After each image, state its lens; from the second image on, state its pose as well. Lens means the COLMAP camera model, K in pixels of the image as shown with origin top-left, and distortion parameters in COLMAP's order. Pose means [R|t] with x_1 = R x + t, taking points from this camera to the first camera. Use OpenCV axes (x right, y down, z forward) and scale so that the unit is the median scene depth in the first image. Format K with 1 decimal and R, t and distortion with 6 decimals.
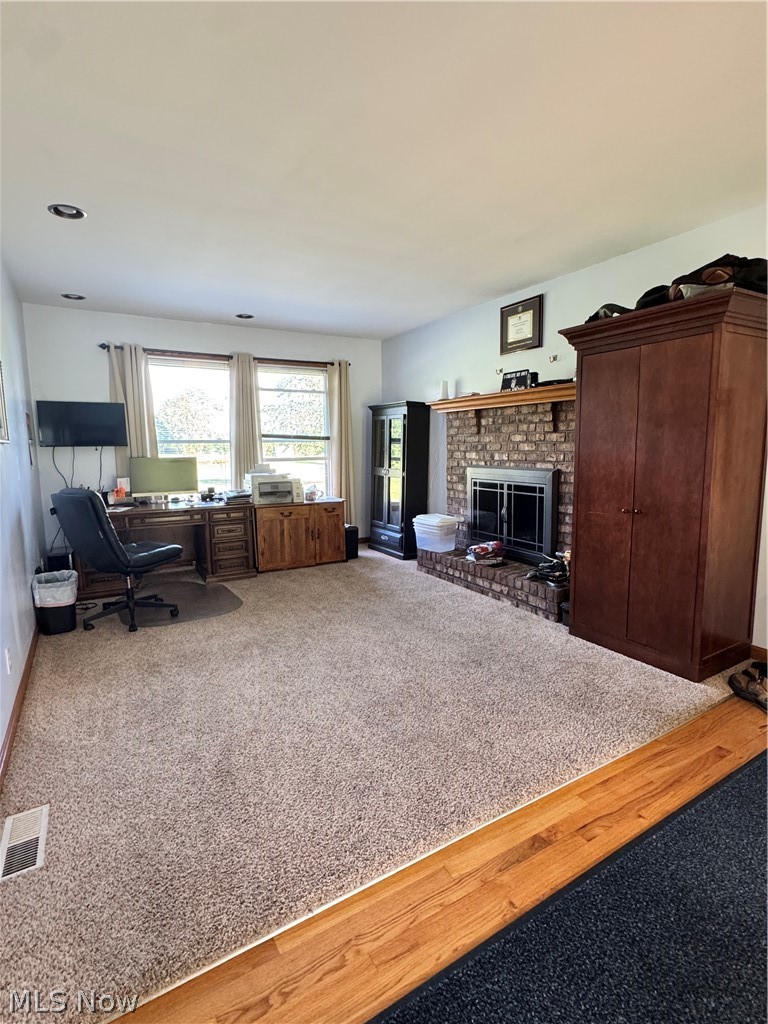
lens RADIAL K [[499.5, 0, 383.8], [0, 499.5, 510.2], [0, 0, 1]] dist [-0.004416, 0.000393]
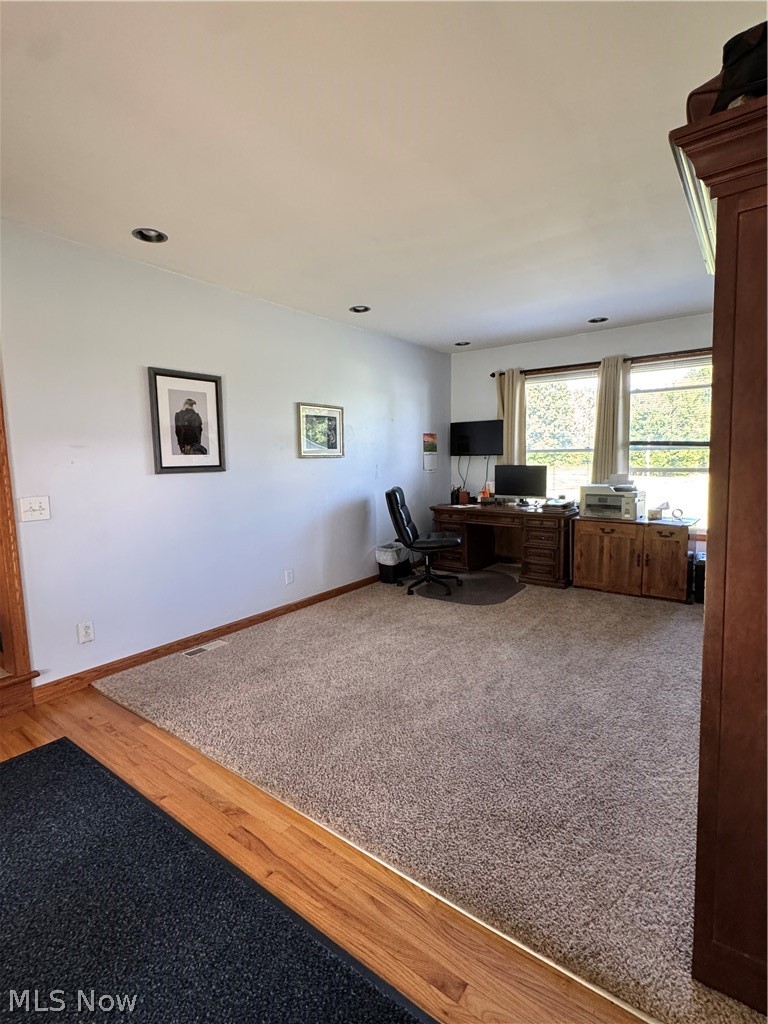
lens RADIAL K [[499.5, 0, 384.6], [0, 499.5, 514.0], [0, 0, 1]] dist [-0.004416, 0.000393]
pose [[0.374431, 0.110817, -0.920609, 0.552178], [-0.104388, 0.991559, 0.076900, -0.056818], [0.921360, 0.067306, 0.382839, 0.319608]]
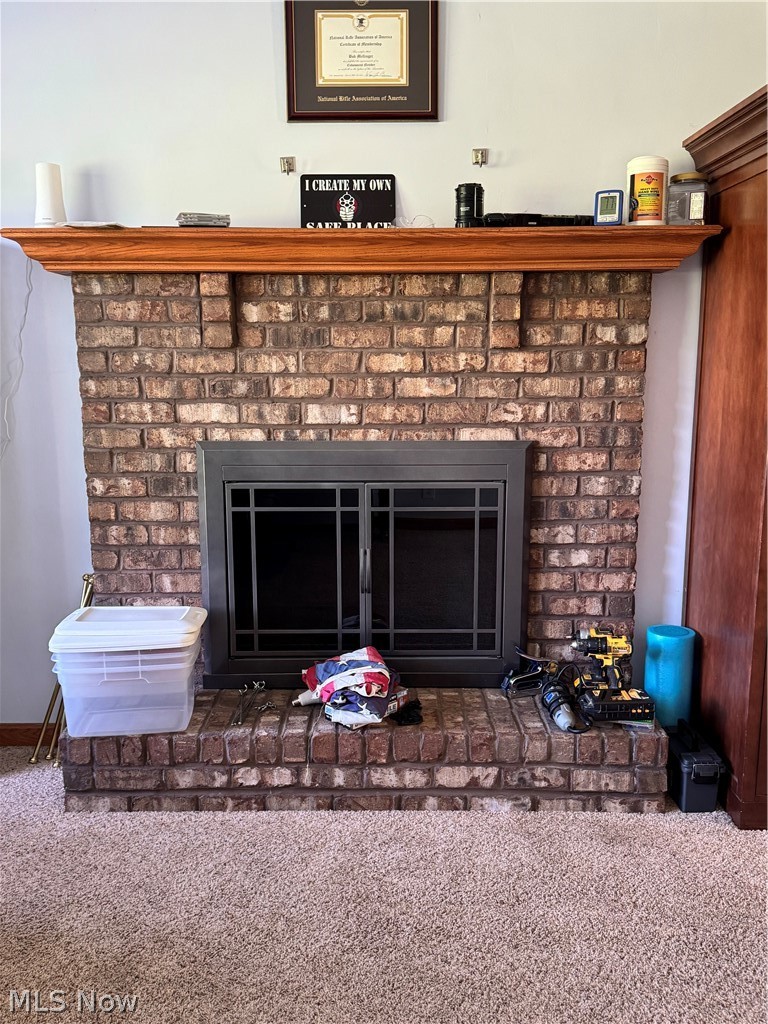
lens RADIAL K [[901.9, 0, 381.5], [0, 901.9, 517.8], [0, 0, 1]] dist [0.087694, -0.045209]
pose [[0.511080, -0.130610, 0.849552, -0.312713], [0.110644, 0.990161, 0.085666, -0.086972], [-0.852382, 0.050216, 0.520503, 0.648054]]
